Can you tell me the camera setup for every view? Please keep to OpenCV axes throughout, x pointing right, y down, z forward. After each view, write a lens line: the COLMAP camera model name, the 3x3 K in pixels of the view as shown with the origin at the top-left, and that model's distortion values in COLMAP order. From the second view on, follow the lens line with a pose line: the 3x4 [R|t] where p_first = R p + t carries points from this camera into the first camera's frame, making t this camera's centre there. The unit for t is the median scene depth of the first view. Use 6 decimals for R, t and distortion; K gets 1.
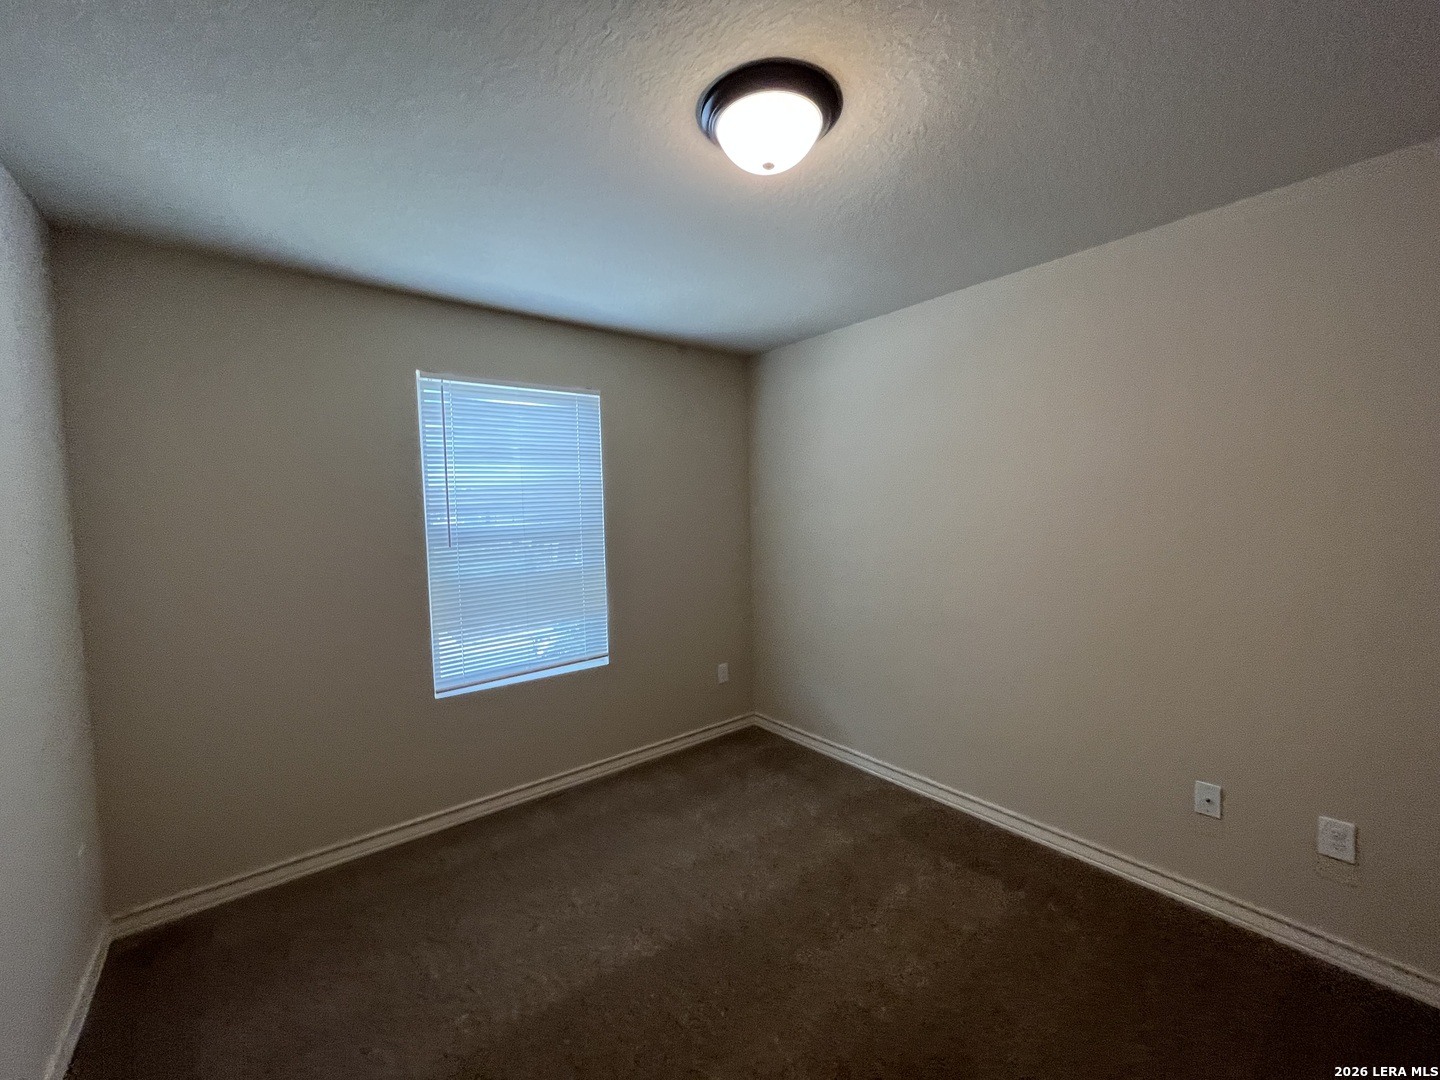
lens RADIAL K [[578.5, 0, 720.0], [0, 578.5, 540.0], [0, 0, 1]] dist [-0.001498, -0.001270]
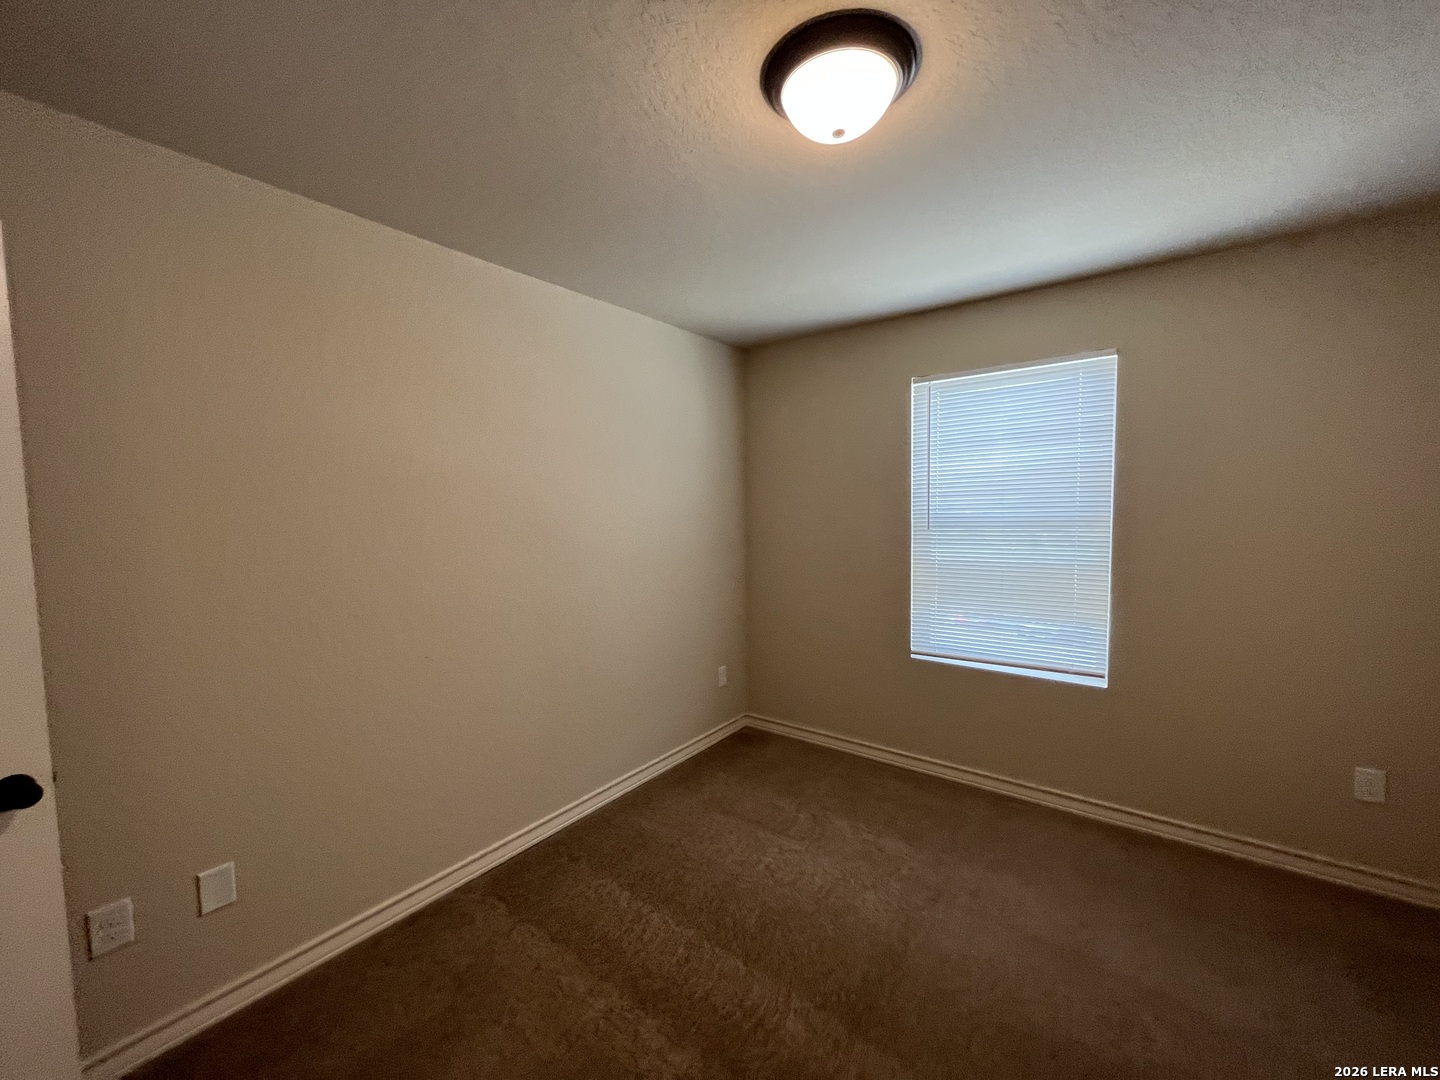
lens RADIAL K [[578.5, 0, 720.0], [0, 578.5, 540.0], [0, 0, 1]] dist [-0.001498, -0.001270]
pose [[0.244530, 0.073035, -0.966887, 0.492156], [-0.053857, 0.996643, 0.061662, -0.013814], [0.968145, 0.036995, 0.247643, 0.301176]]
